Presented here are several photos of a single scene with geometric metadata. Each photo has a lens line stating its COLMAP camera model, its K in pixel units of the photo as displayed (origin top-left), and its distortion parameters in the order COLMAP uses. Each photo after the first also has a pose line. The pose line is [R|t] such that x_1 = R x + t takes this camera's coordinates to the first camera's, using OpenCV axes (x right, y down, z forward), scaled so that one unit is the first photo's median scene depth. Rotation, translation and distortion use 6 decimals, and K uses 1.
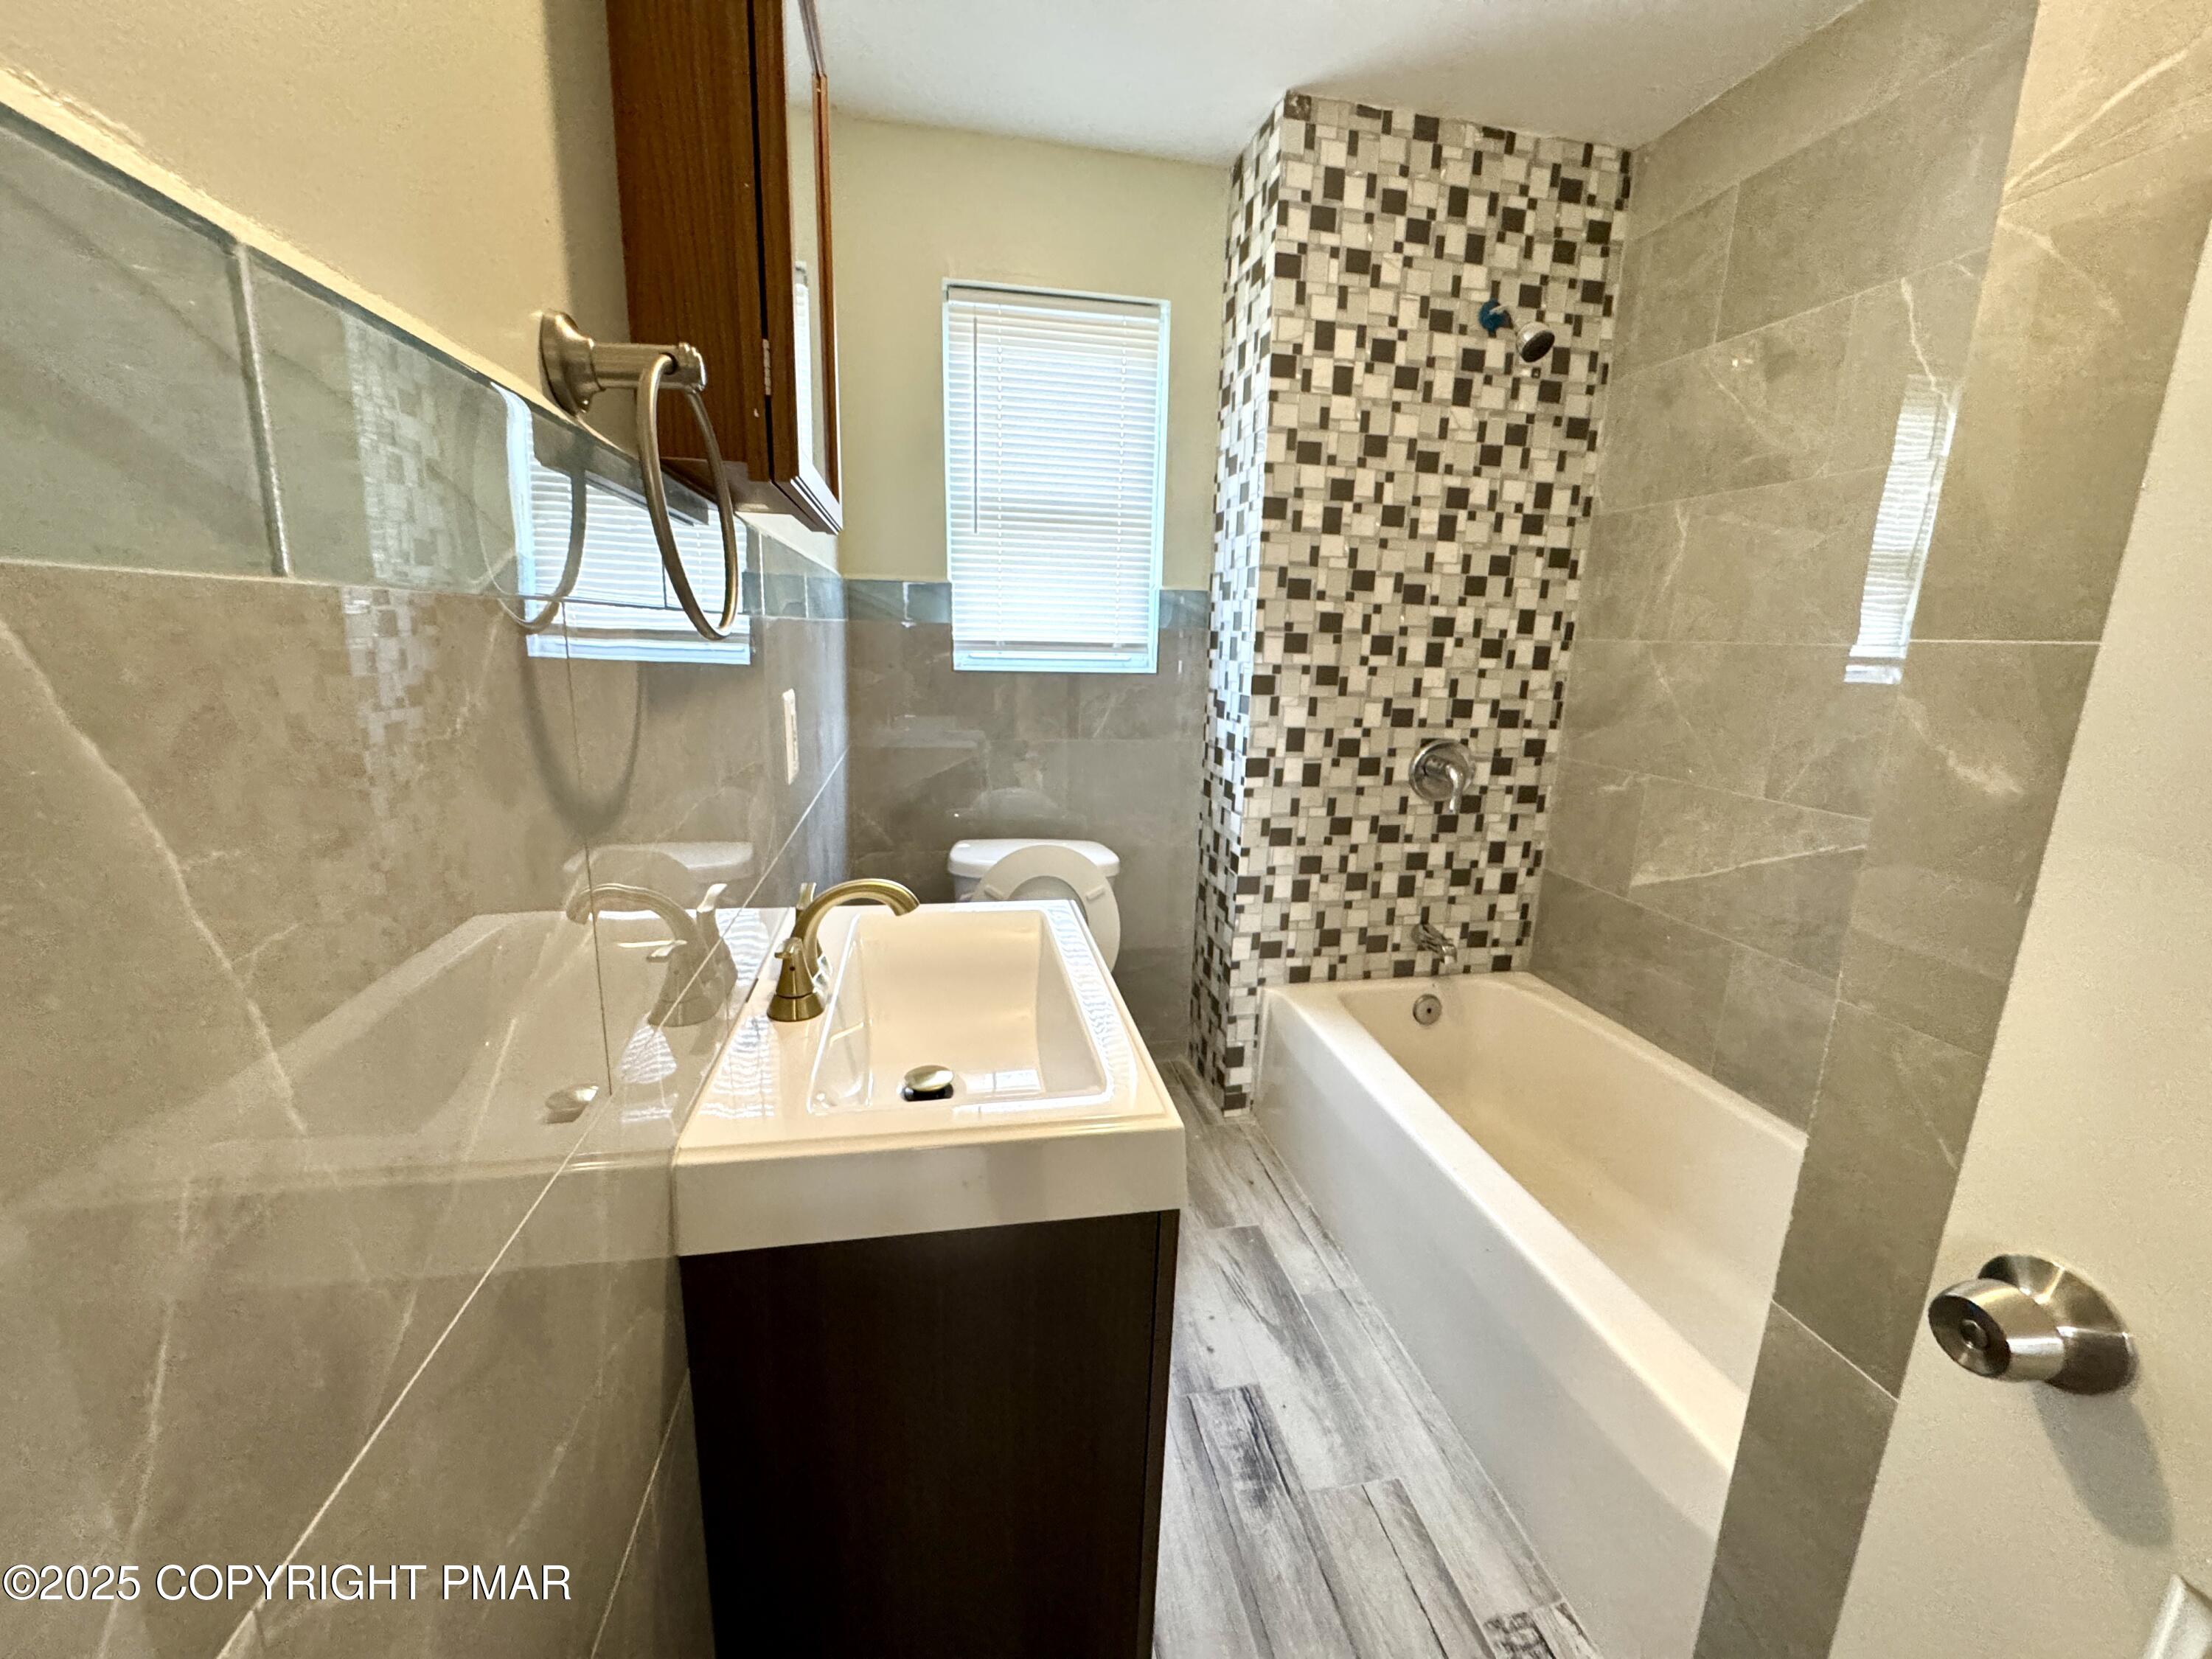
lens RADIAL K [[923.6, 0, 1104.4], [0, 923.6, 839.5], [0, 0, 1]] dist [0.002016, -0.000054]
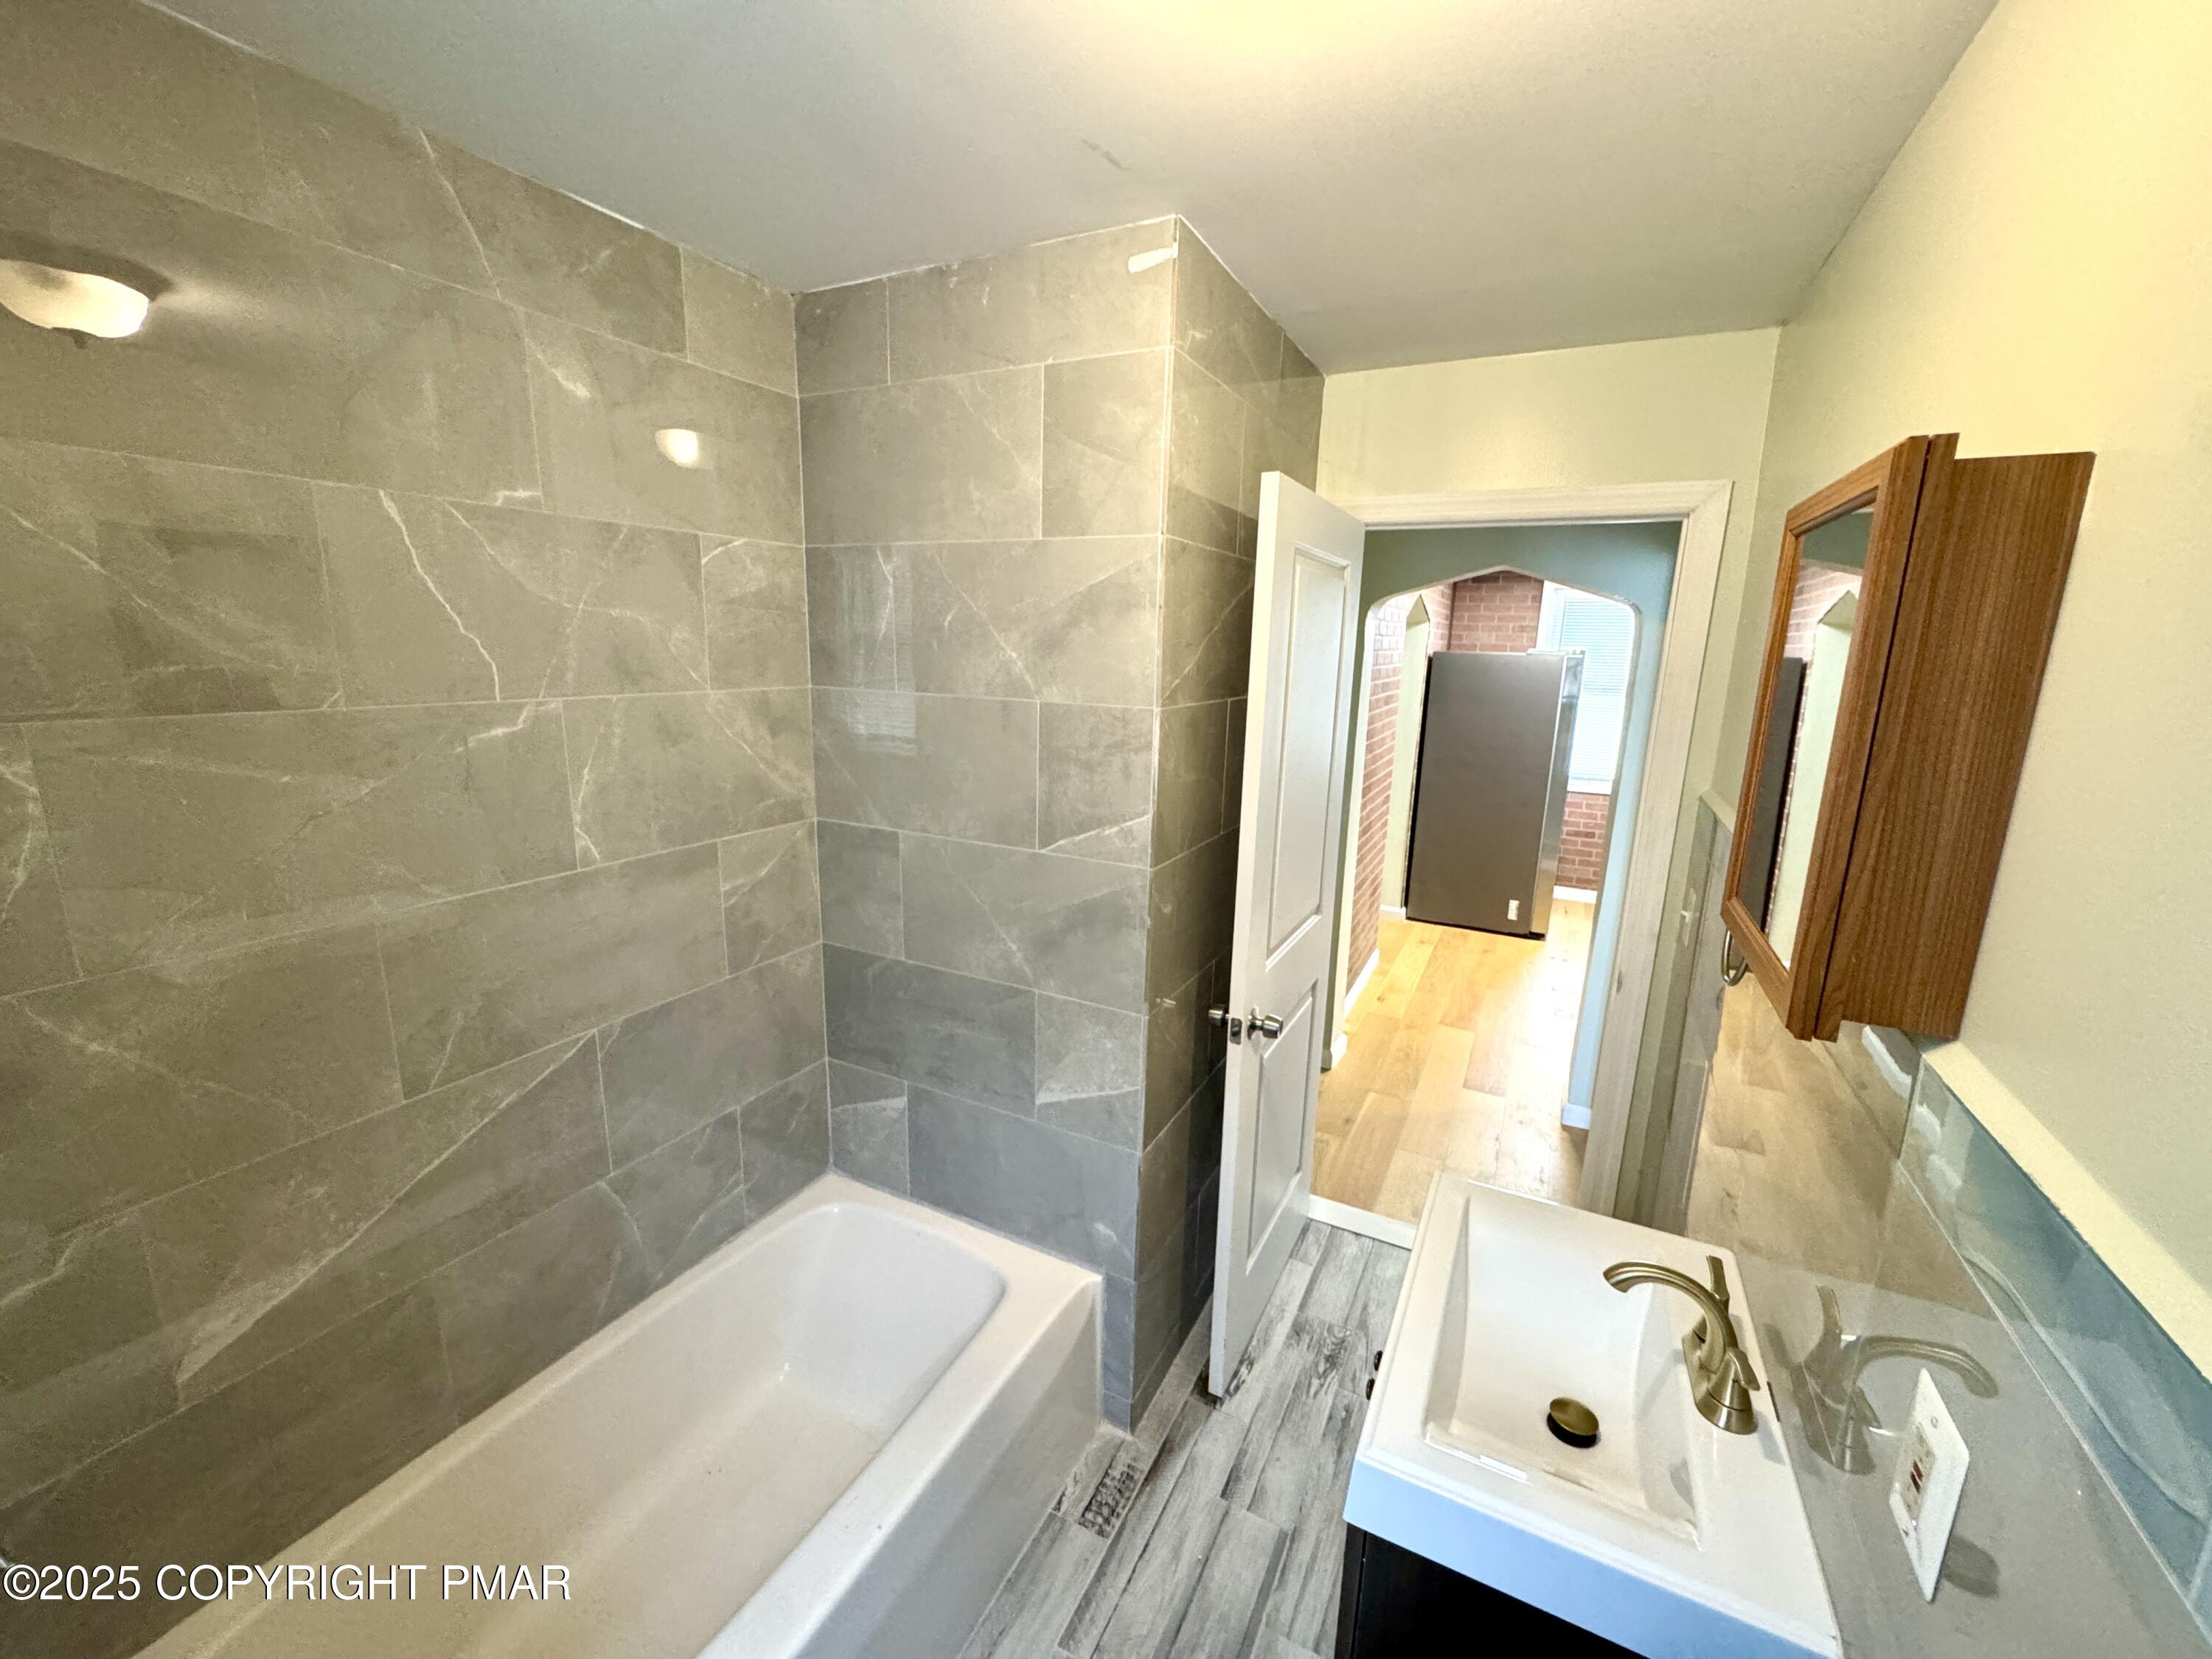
lens RADIAL K [[923.6, 0, 1085.2], [0, 923.6, 827.9], [0, 0, 1]] dist [0.002016, -0.000054]
pose [[-0.786360, -0.170602, 0.593744, -0.173055], [0.092243, 0.917912, 0.385913, -0.548532], [-0.610843, 0.358236, -0.706072, 1.219302]]
